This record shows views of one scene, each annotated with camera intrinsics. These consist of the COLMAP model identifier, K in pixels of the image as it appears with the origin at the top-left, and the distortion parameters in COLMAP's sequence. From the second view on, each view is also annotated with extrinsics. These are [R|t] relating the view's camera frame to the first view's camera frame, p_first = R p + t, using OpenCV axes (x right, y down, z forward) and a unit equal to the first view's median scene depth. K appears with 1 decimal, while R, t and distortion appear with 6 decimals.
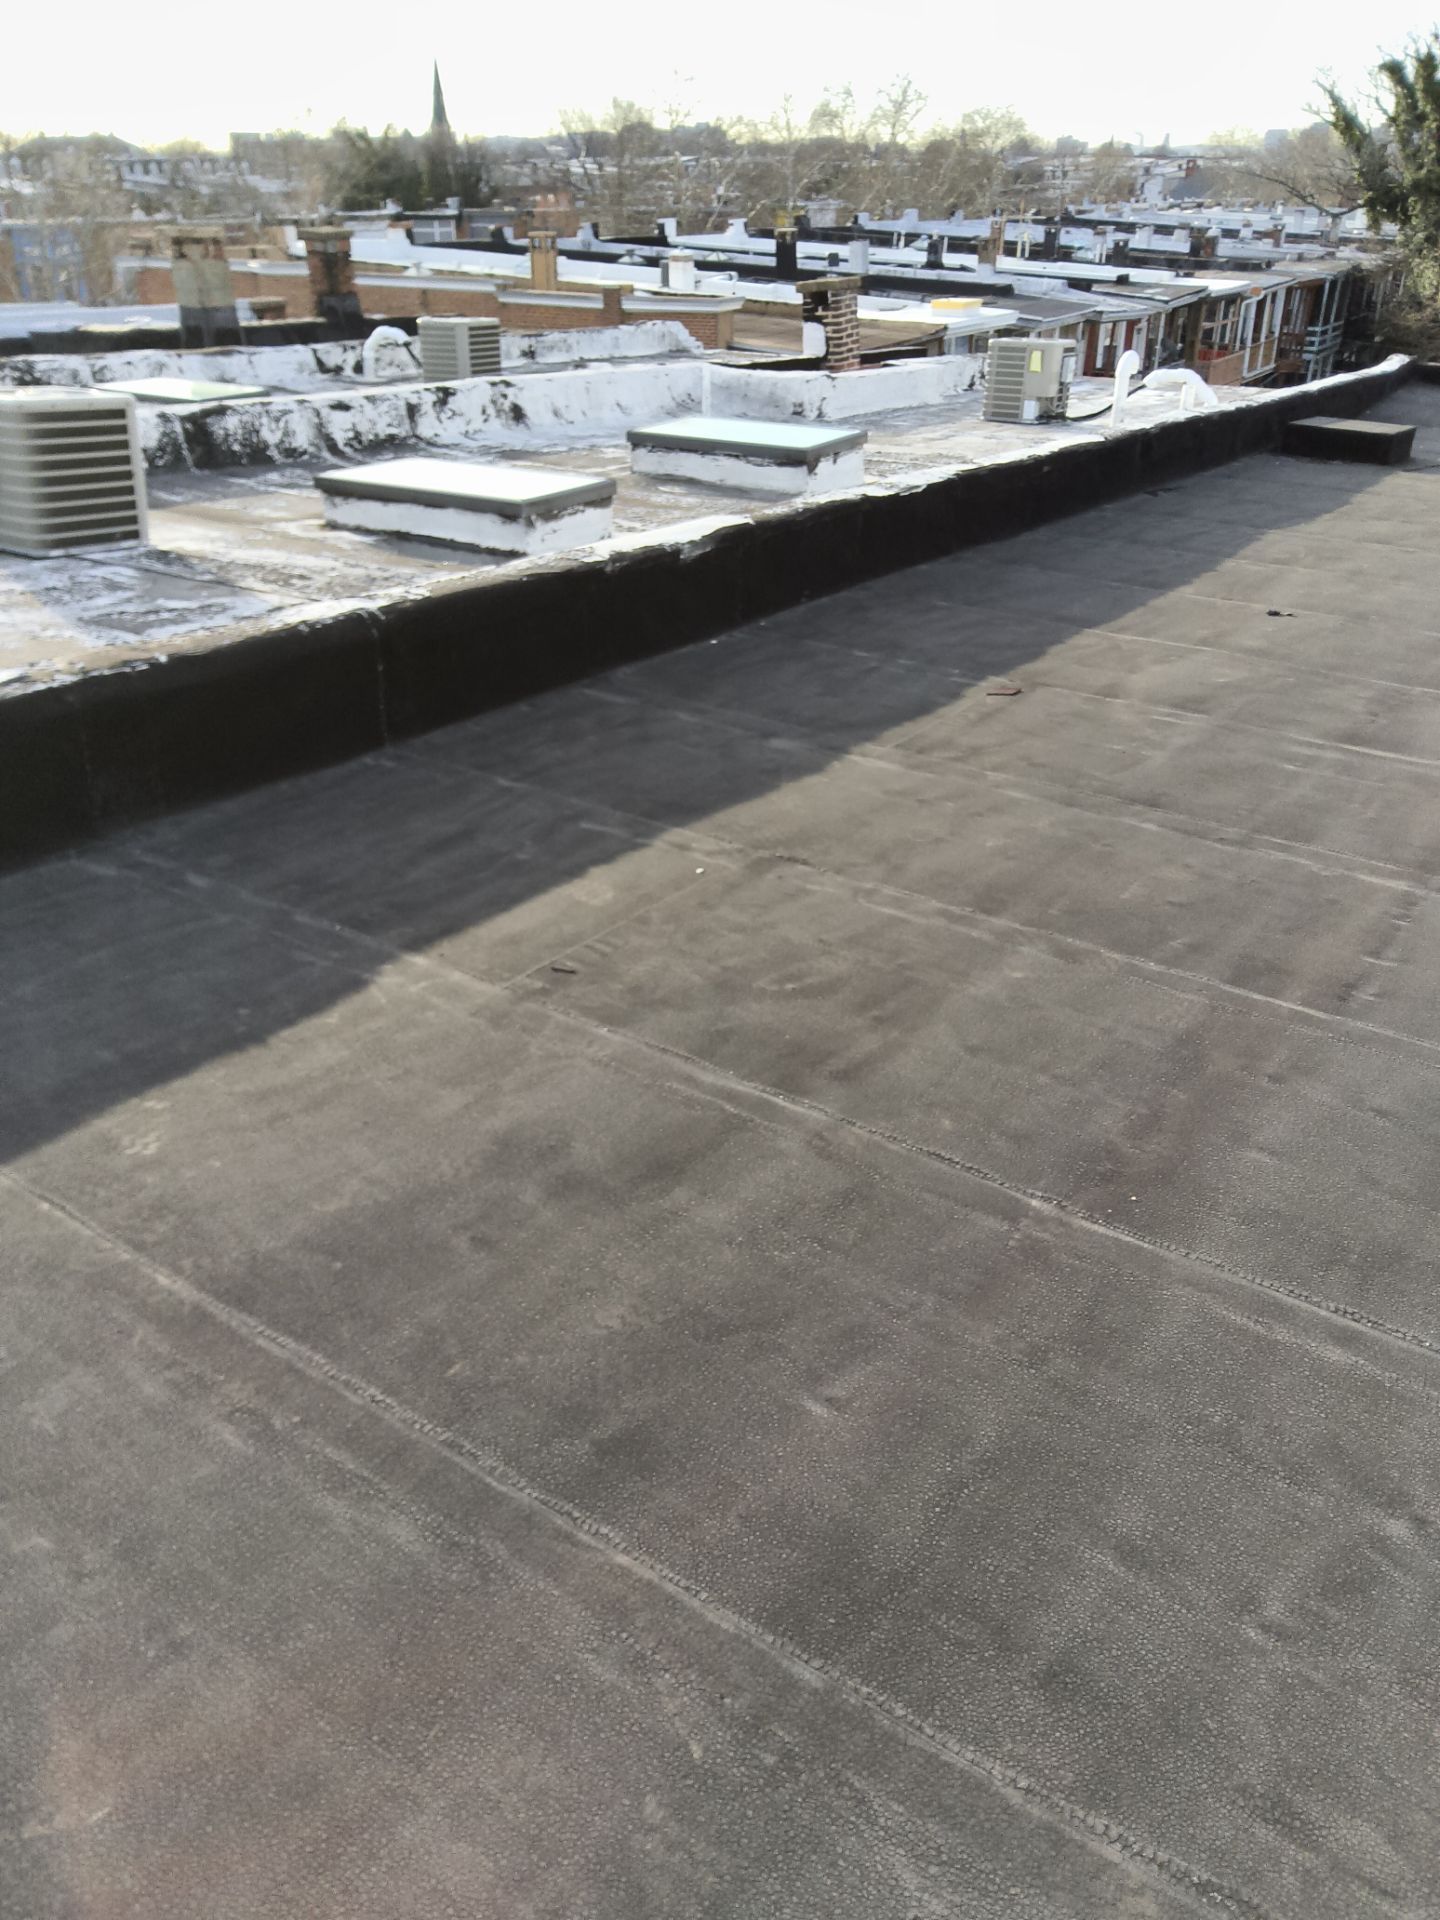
lens RADIAL K [[1433.2, 0, 720.0], [0, 1433.2, 960.0], [0, 0, 1]] dist [0.056106, -0.112524]
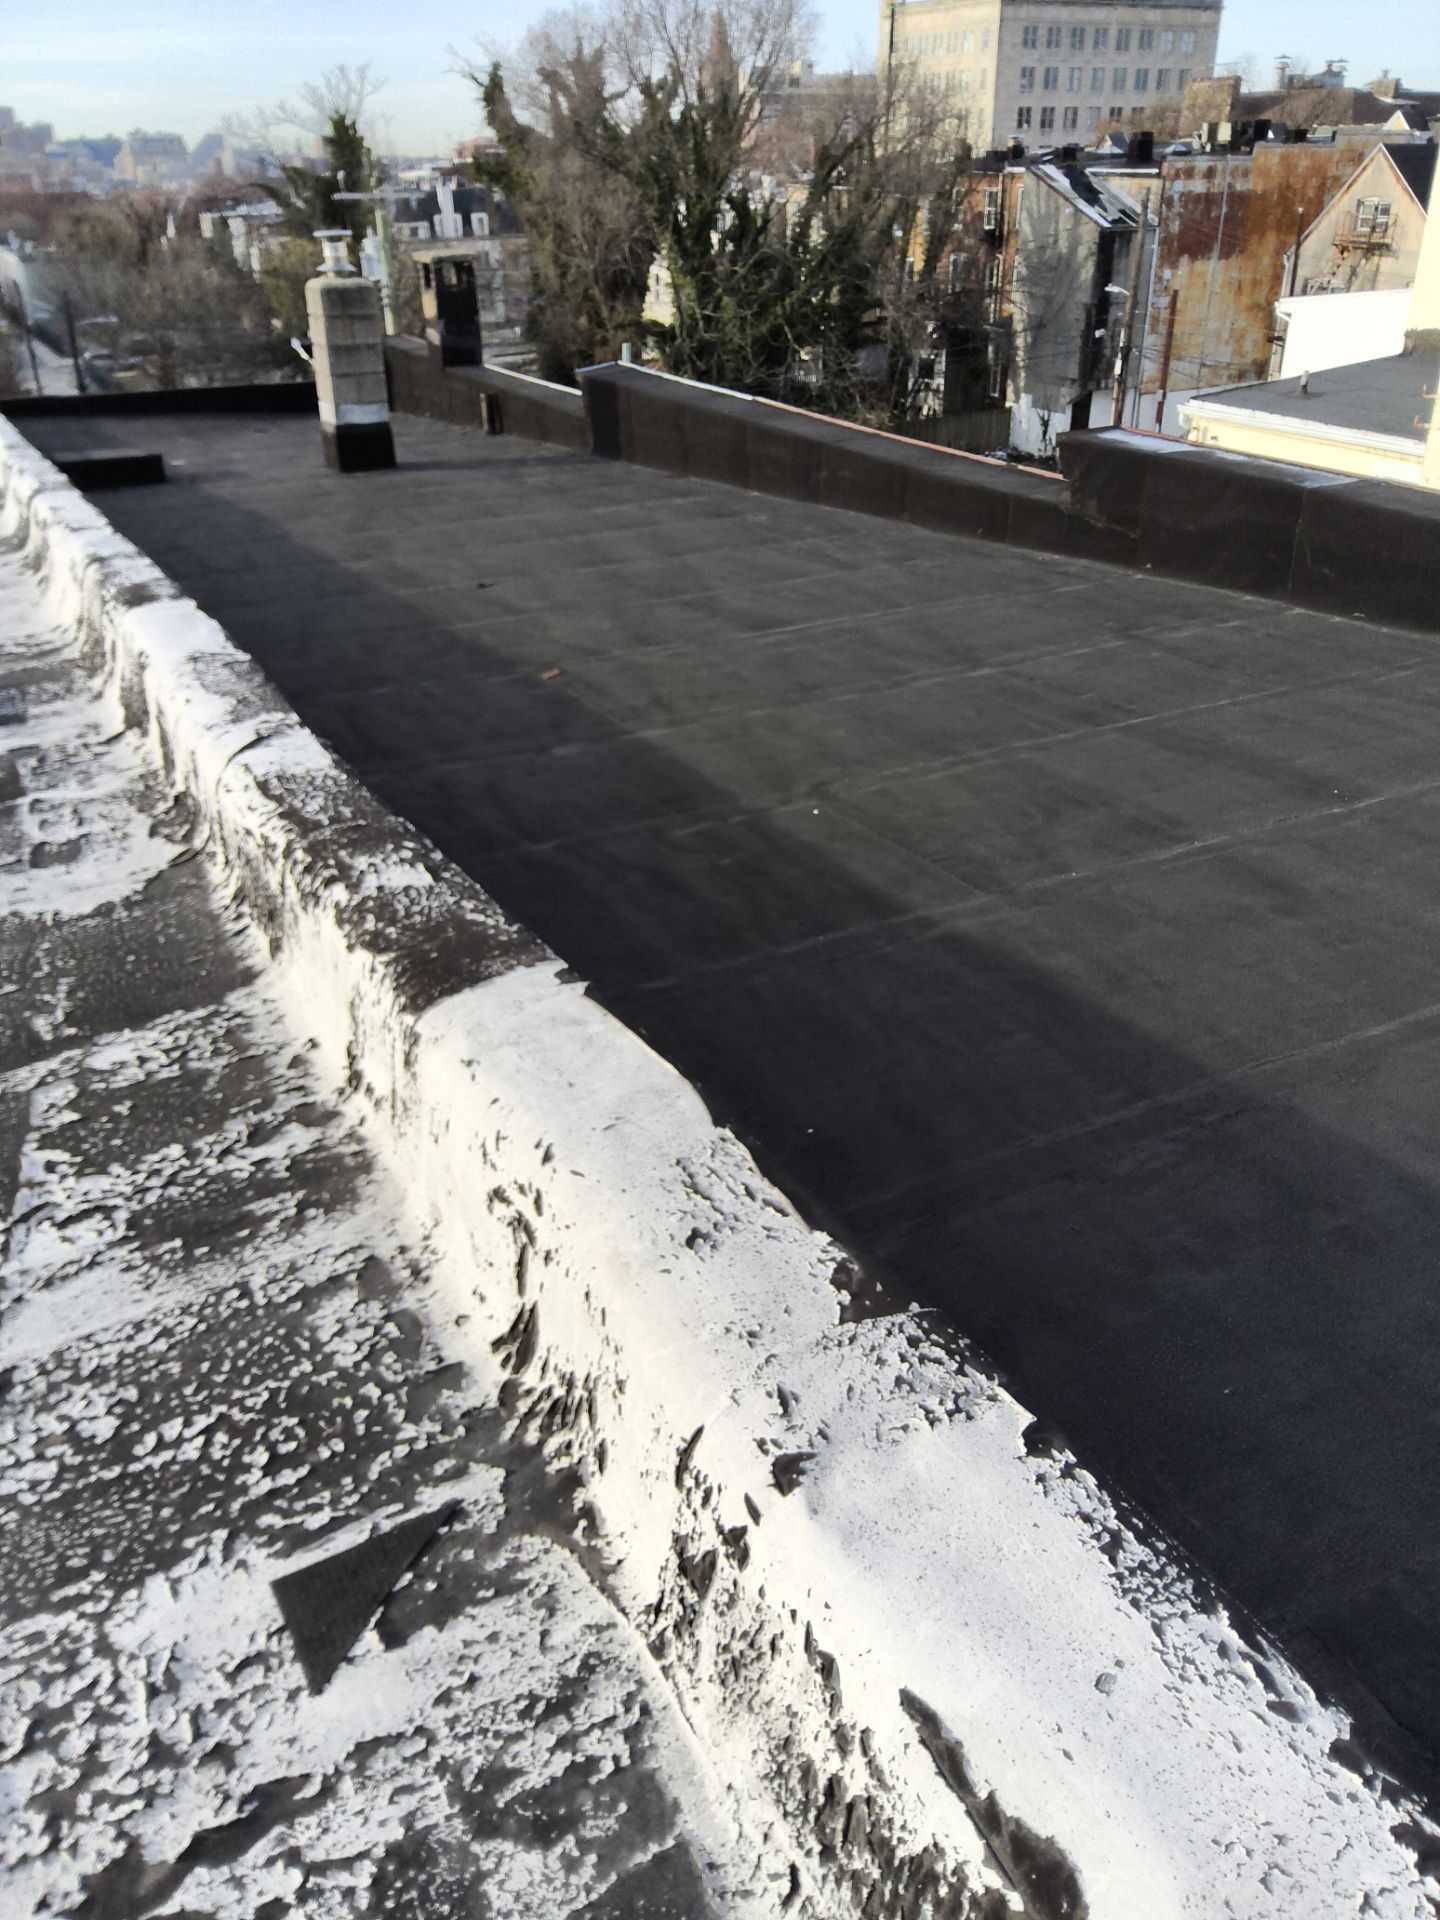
lens RADIAL K [[1401.5, 0, 720.0], [0, 1401.5, 960.0], [0, 0, 1]] dist [0.056367, -0.093627]
pose [[0.465618, -0.427276, 0.775006, -0.738795], [0.436871, 0.872561, 0.218591, -0.179423], [-0.769639, 0.236798, 0.592945, 0.293700]]
